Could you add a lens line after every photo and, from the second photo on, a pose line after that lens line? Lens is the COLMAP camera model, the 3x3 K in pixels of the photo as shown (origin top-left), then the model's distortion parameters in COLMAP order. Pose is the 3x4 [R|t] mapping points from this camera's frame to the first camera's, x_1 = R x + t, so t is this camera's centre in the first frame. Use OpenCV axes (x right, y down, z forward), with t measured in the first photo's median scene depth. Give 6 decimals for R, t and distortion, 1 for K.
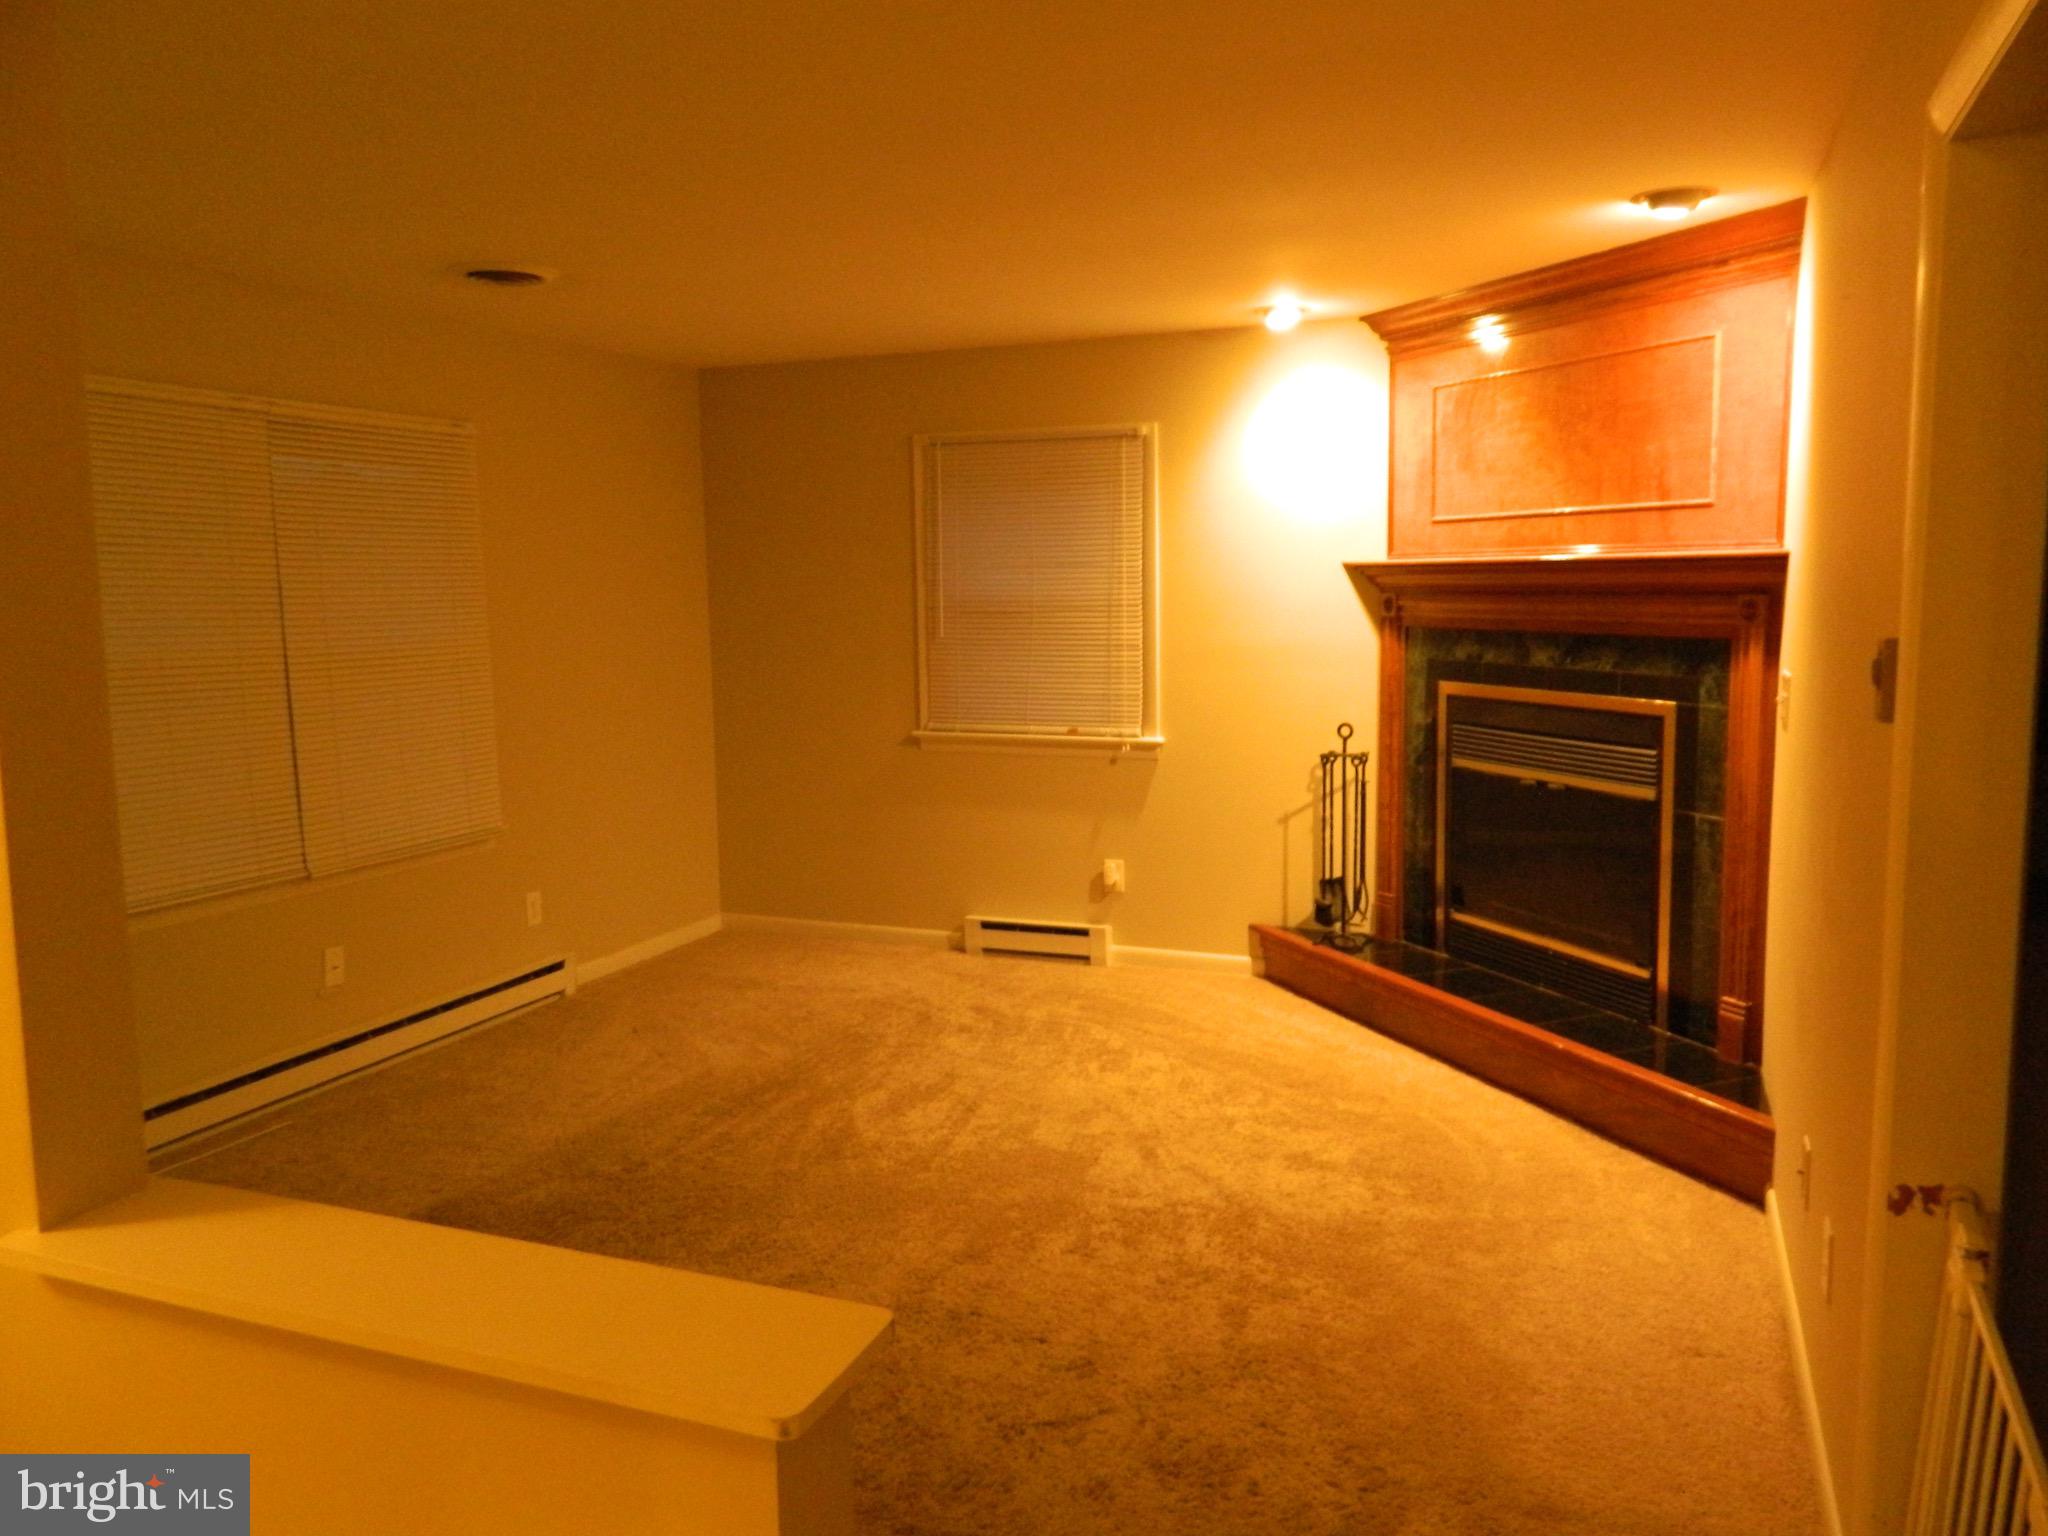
lens RADIAL K [[1521.3, 0, 1019.0], [0, 1521.3, 767.6], [0, 0, 1]] dist [0.008788, -0.003346]
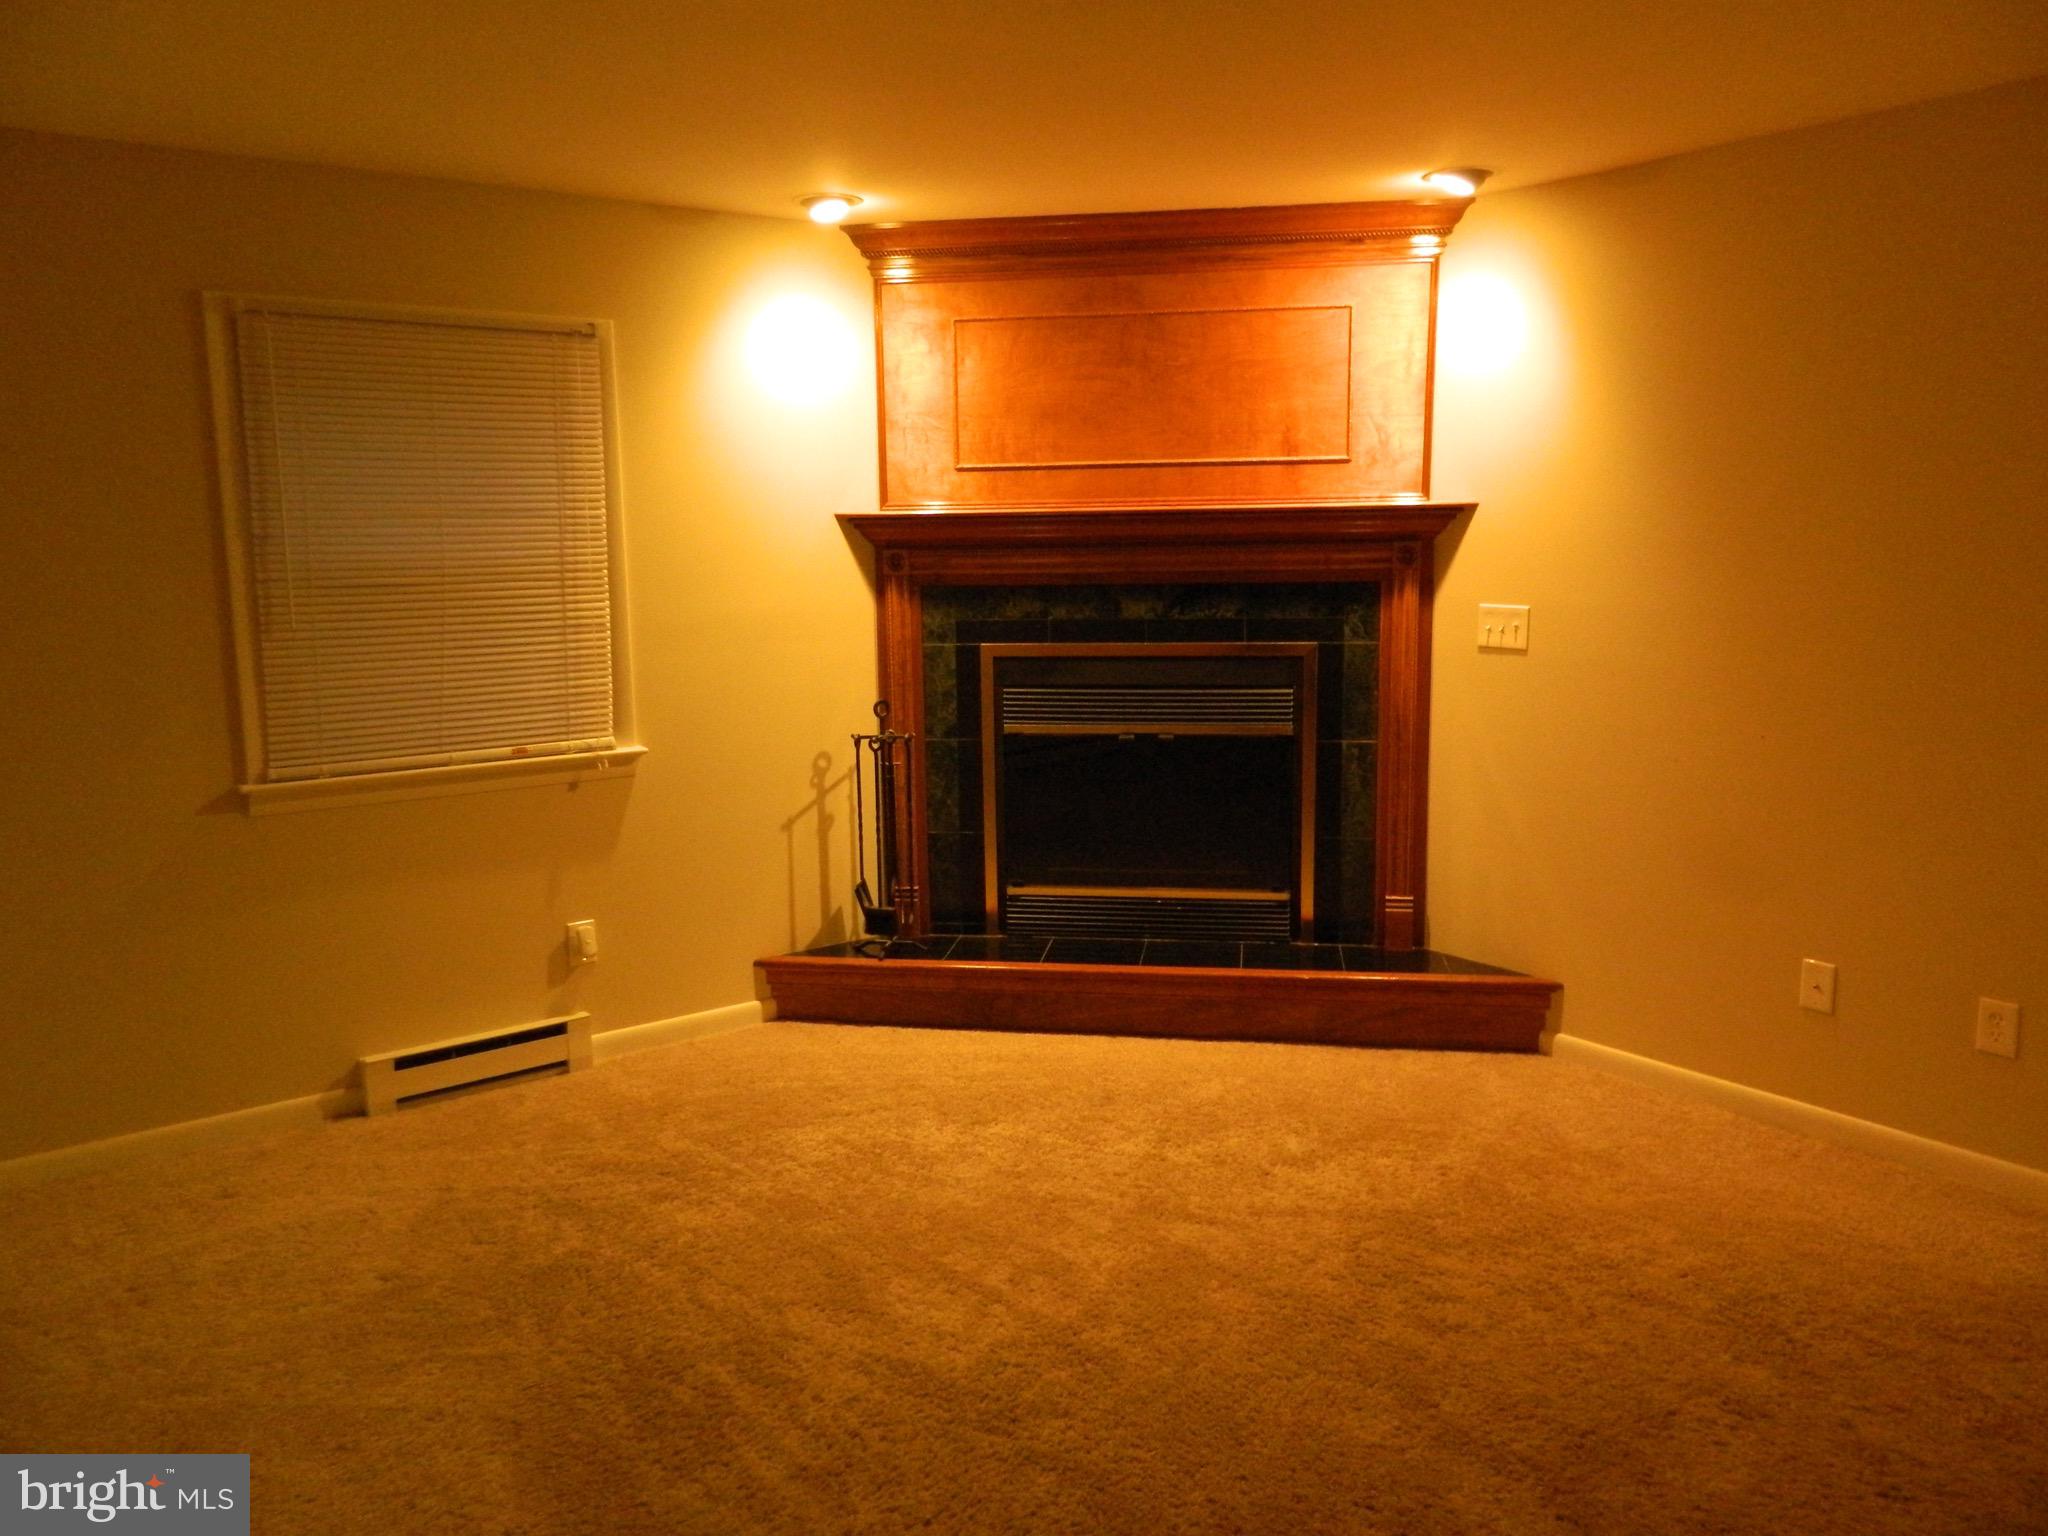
lens RADIAL K [[1521.3, 0, 1021.4], [0, 1521.3, 768.7], [0, 0, 1]] dist [0.008788, -0.003346]
pose [[0.520804, -0.127396, 0.844117, -0.535310], [0.114233, 0.990310, 0.078981, -0.055377], [-0.845999, 0.055292, 0.530310, 0.531291]]
